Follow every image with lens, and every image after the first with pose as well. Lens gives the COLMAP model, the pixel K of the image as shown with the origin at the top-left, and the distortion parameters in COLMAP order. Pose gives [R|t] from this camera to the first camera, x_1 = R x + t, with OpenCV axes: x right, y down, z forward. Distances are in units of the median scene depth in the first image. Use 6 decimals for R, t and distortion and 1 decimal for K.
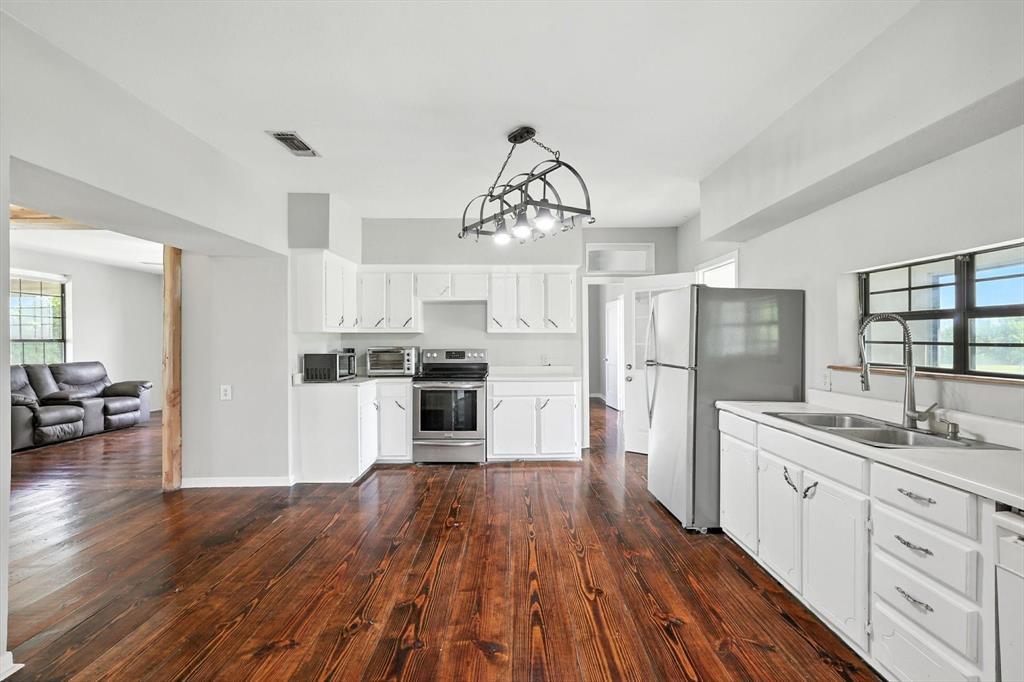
lens RADIAL K [[471.0, 0, 519.7], [0, 471.0, 341.9], [0, 0, 1]] dist [0.001441, 0.002017]
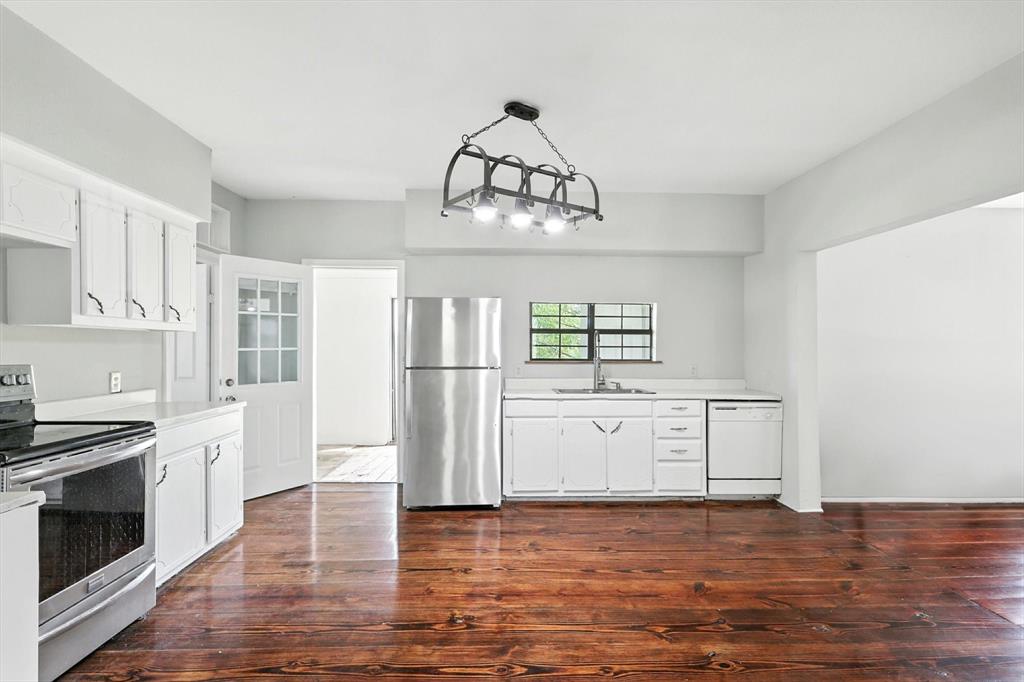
lens RADIAL K [[495.7, 0, 542.5], [0, 495.7, 344.8], [0, 0, 1]] dist [0.004495, 0.001465]
pose [[-0.053881, 0.003299, 0.998542, -0.900371], [0.004144, 0.999987, -0.003080, 0.002157], [-0.998539, 0.003972, -0.053894, 0.987121]]
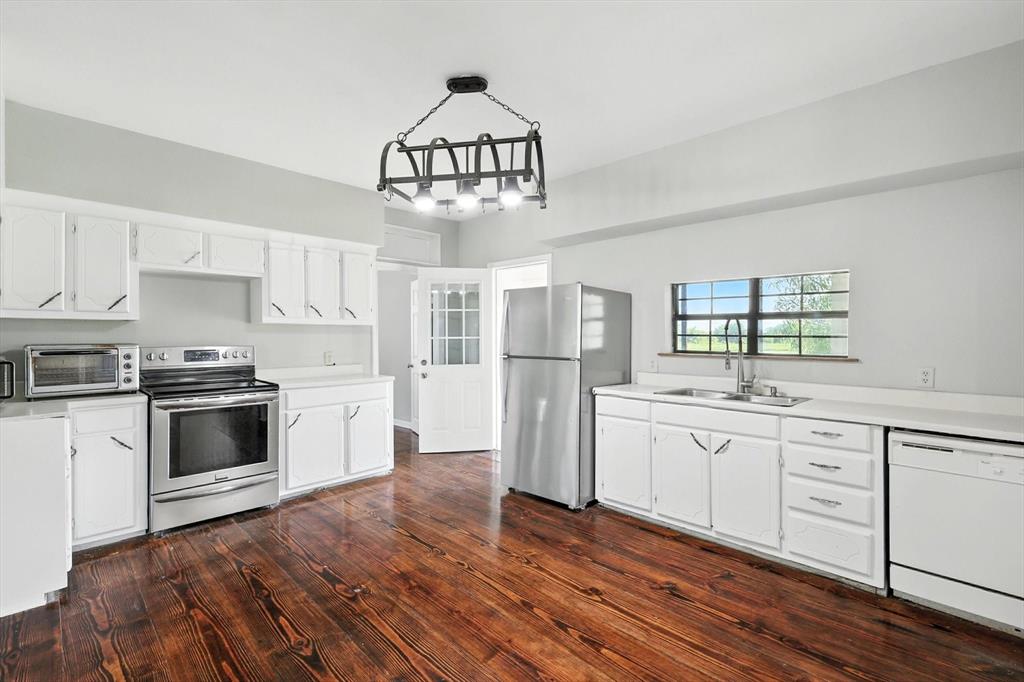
lens RADIAL K [[471.0, 0, 534.6], [0, 471.0, 336.5], [0, 0, 1]] dist [0.001441, 0.002017]
pose [[0.690434, -0.000439, 0.723395, -0.500155], [0.001831, 0.999998, -0.001141, 0.004596], [-0.723393, 0.002112, 0.690434, 0.334438]]
